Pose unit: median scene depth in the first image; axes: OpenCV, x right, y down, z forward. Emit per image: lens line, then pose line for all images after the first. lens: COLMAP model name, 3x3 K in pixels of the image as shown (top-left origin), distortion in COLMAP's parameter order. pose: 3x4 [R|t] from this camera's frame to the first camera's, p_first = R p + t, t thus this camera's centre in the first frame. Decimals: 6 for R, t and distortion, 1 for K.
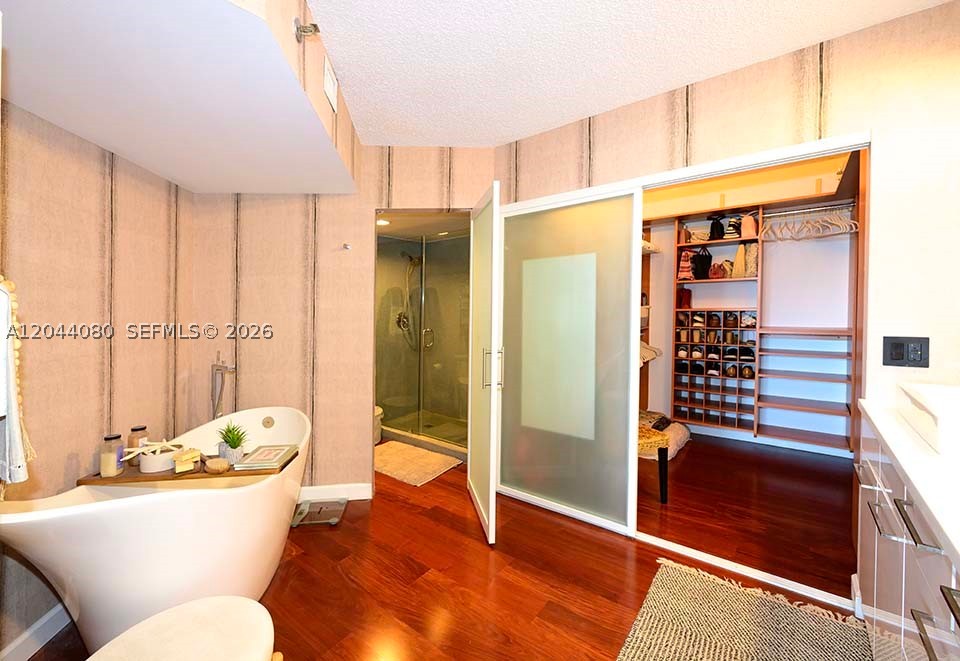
lens RADIAL K [[395.2, 0, 479.3], [0, 395.2, 305.6], [0, 0, 1]] dist [0.011500, -0.010397]
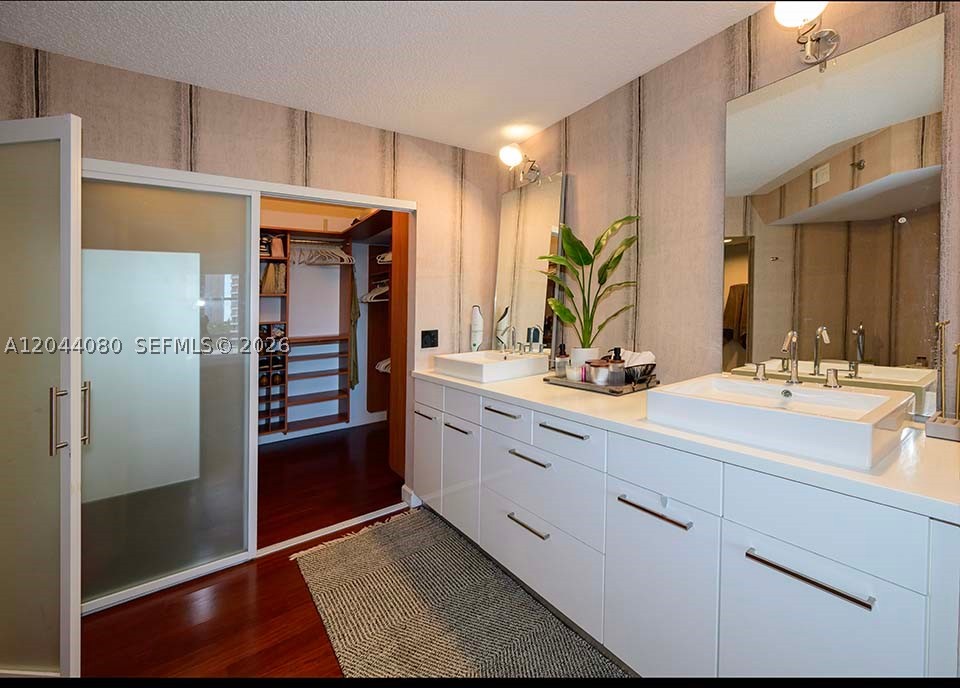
lens RADIAL K [[400.1, 0, 480.0], [0, 400.1, 344.0], [0, 0, 1]] dist [0.000293, 0.000159]
pose [[0.288513, -0.076135, 0.954444, -0.383419], [0.035593, 0.996997, 0.068770, 0.019659], [-0.956814, 0.014130, 0.290356, 0.208035]]
